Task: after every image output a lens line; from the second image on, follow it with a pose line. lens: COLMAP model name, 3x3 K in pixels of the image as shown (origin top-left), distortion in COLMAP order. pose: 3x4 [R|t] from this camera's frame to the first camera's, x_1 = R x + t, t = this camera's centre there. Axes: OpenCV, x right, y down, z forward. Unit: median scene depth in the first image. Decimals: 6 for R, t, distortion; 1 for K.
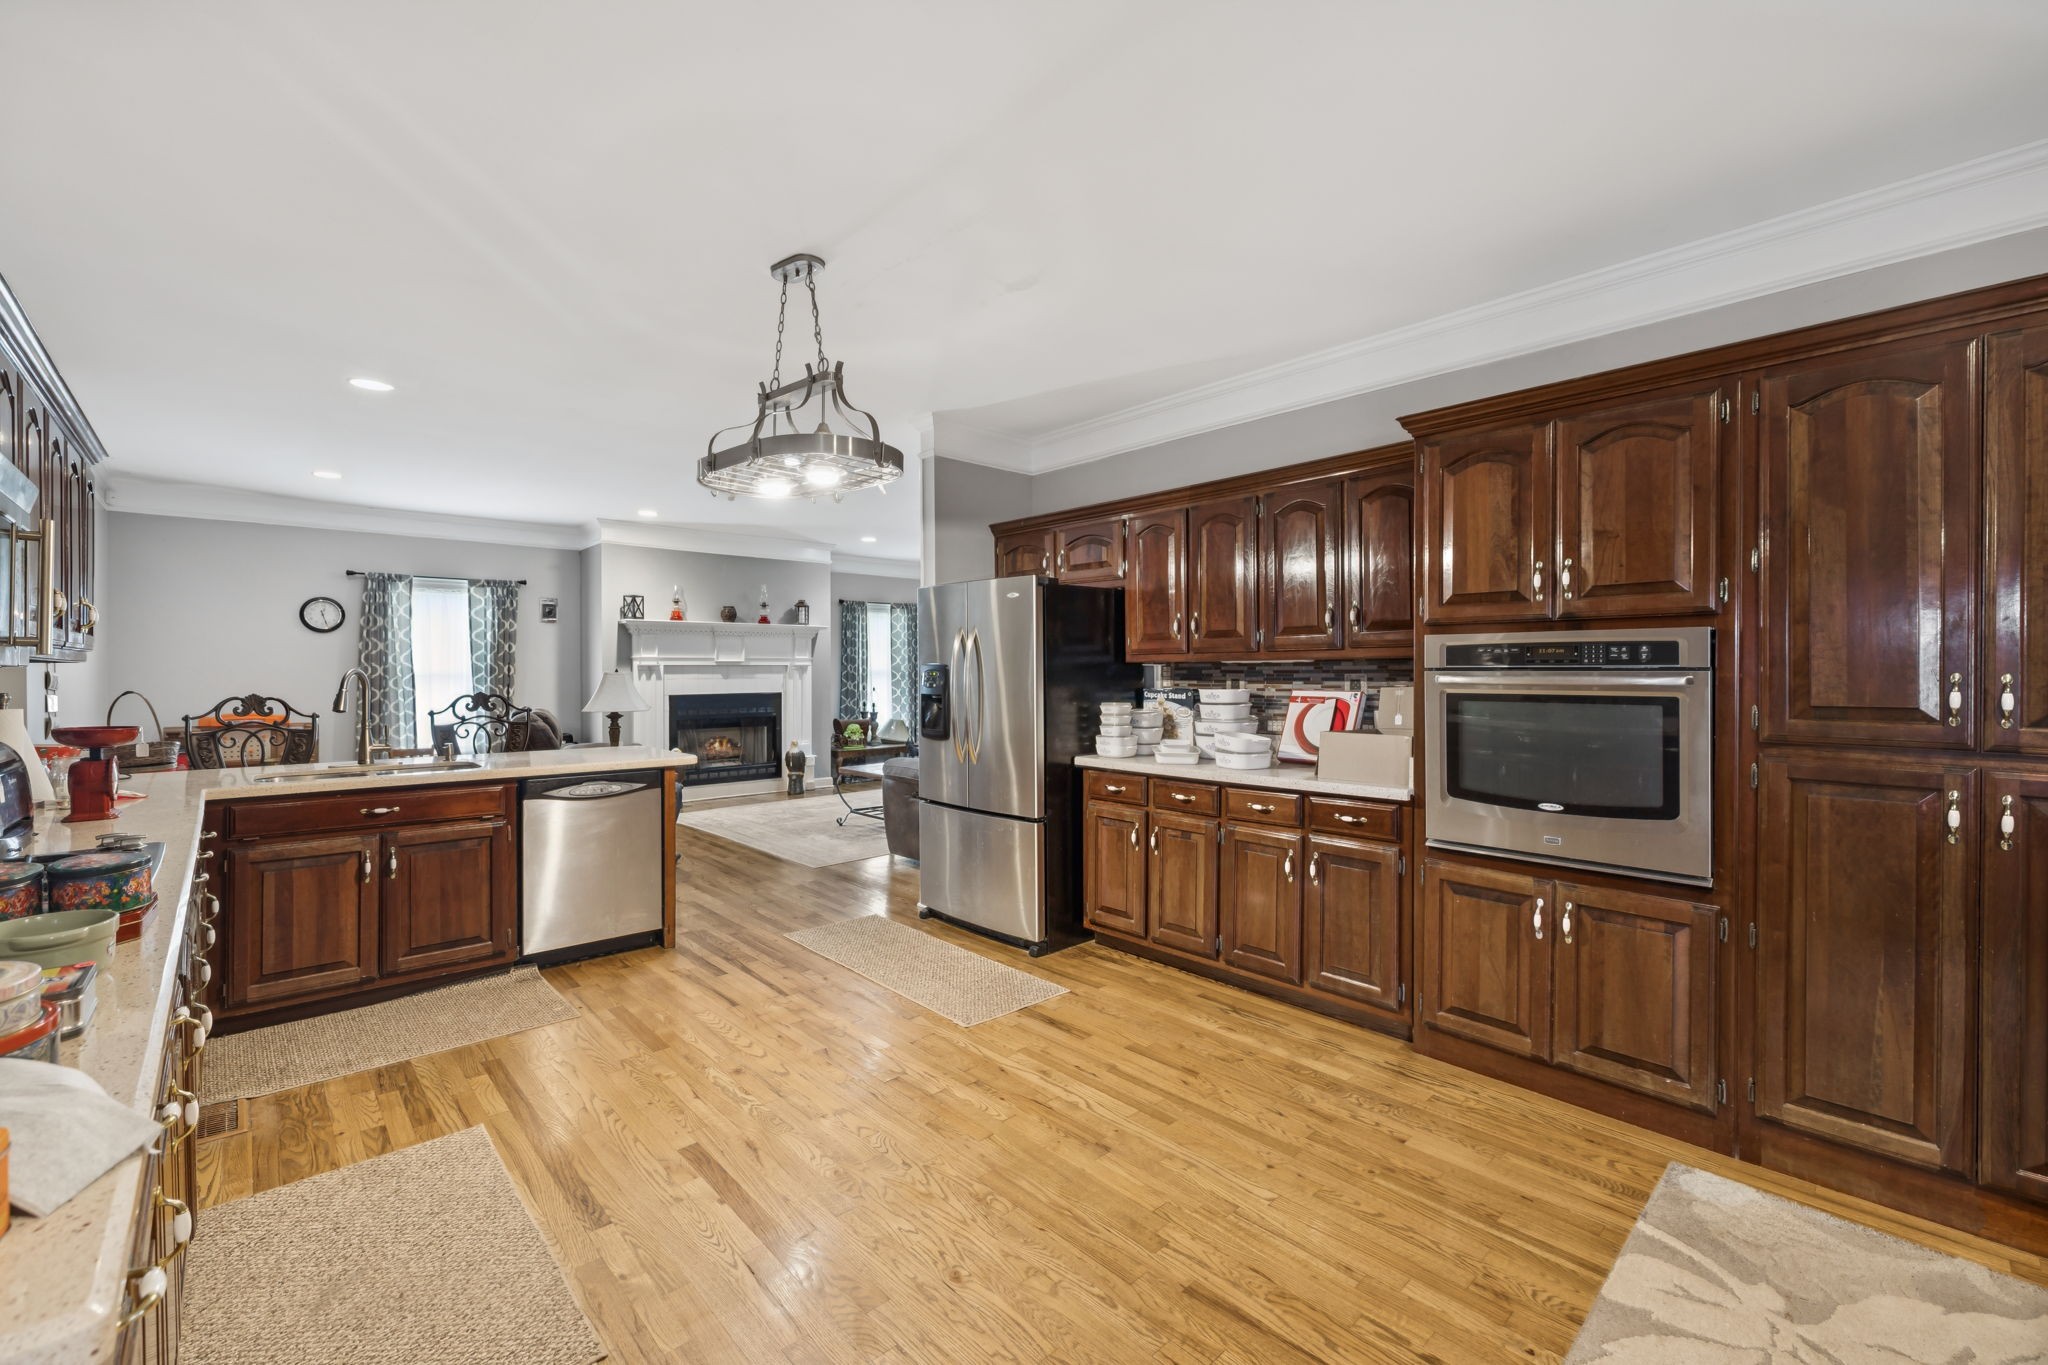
lens RADIAL K [[857.5, 0, 1020.7], [0, 857.5, 678.4], [0, 0, 1]] dist [0.001802, 0.000097]
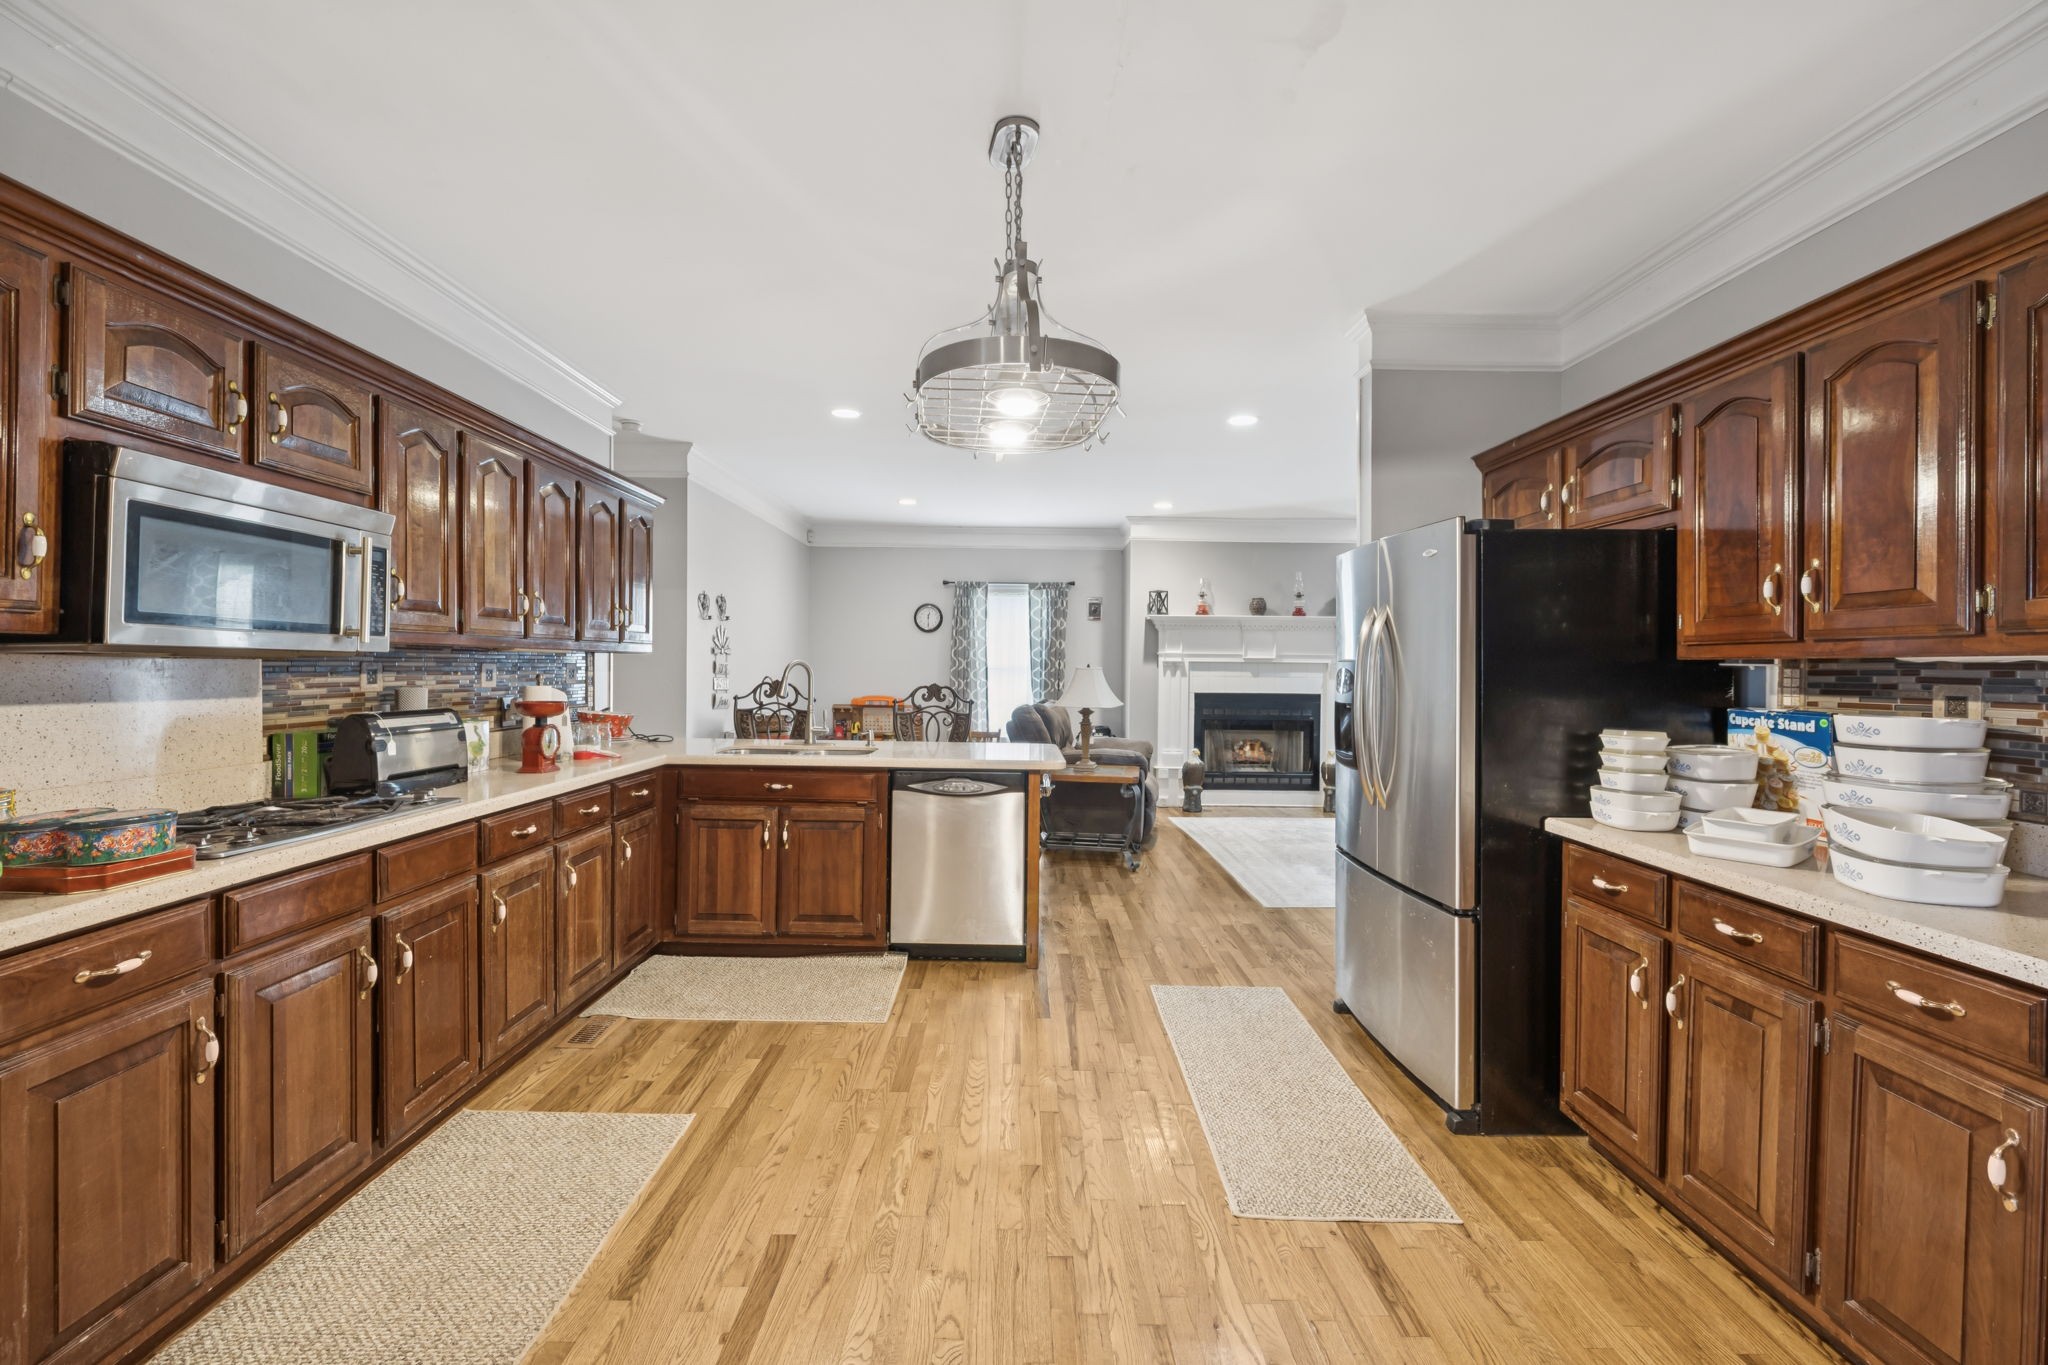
lens RADIAL K [[857.5, 0, 1023.3], [0, 857.5, 669.7], [0, 0, 1]] dist [0.001802, 0.000097]
pose [[0.735356, 0.014585, -0.677524, 0.201214], [-0.020655, 0.999786, -0.000896, -0.003049], [0.677367, 0.014653, 0.735500, 0.322801]]
